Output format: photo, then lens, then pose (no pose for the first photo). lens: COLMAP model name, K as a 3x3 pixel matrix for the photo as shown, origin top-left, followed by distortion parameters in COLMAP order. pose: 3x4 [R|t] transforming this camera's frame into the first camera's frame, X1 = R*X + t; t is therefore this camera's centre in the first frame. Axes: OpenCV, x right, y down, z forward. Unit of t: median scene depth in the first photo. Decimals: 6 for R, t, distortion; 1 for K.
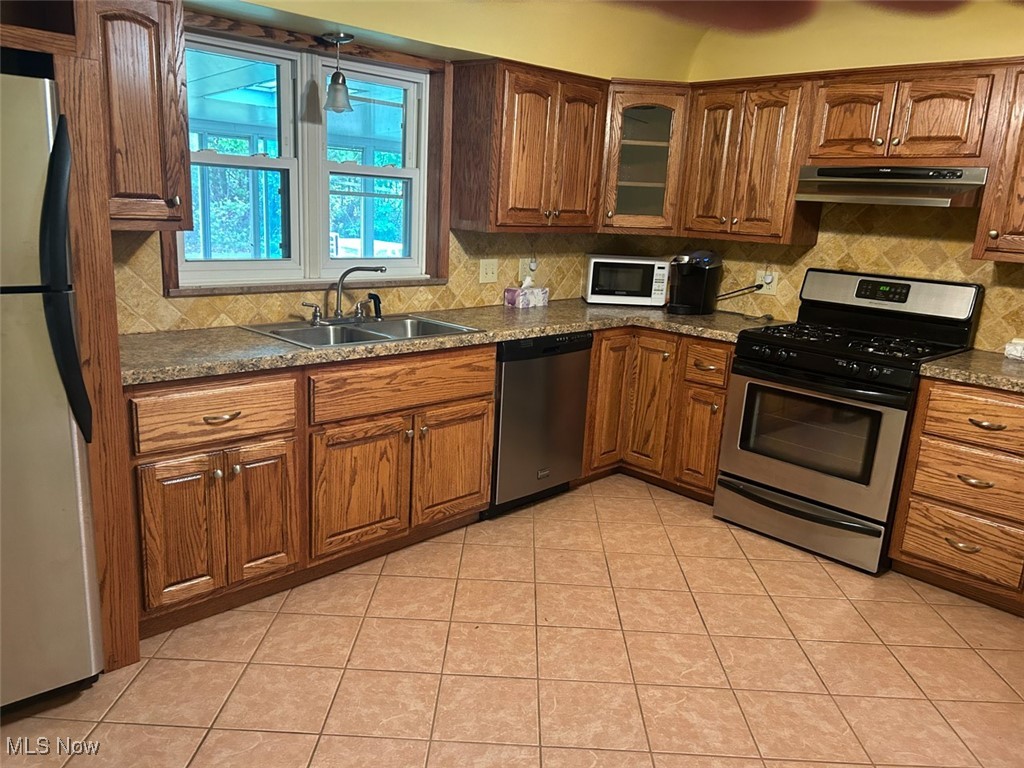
lens RADIAL K [[770.6, 0, 515.6], [0, 770.6, 389.8], [0, 0, 1]] dist [0.019098, -0.022259]
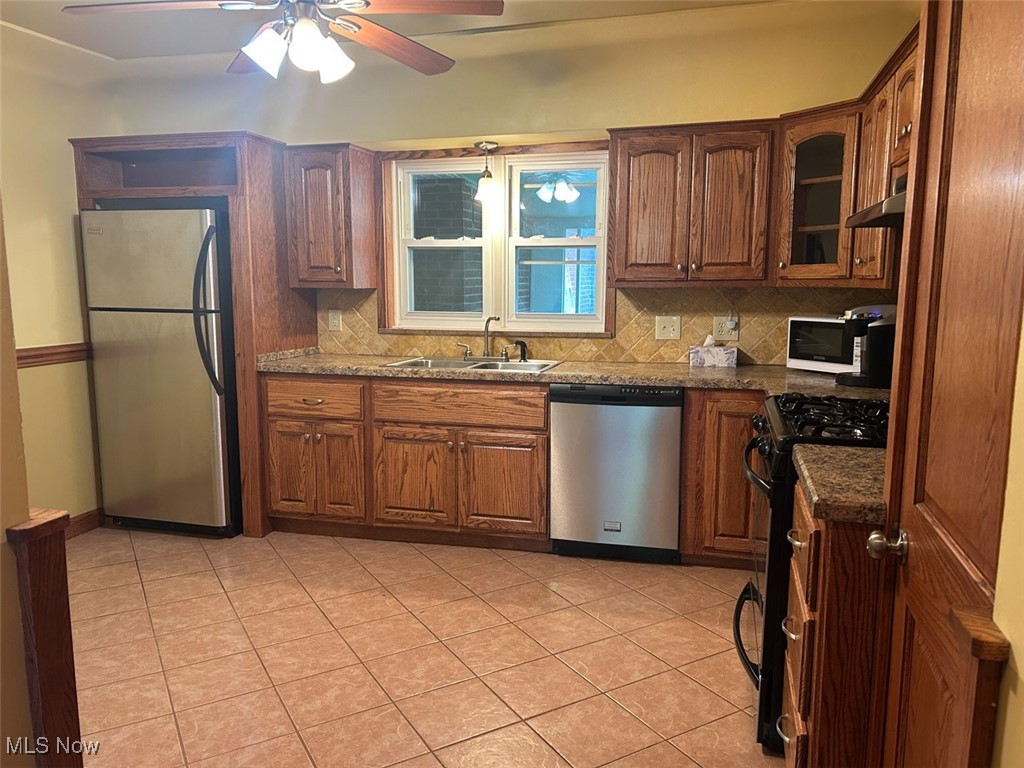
lens RADIAL K [[770.6, 0, 517.4], [0, 770.6, 382.8], [0, 0, 1]] dist [0.019098, -0.022259]
pose [[0.515420, 0.061797, -0.854707, 0.984489], [-0.180107, 0.982930, -0.037543, -0.014281], [0.837797, 0.173290, 0.517752, 0.438443]]
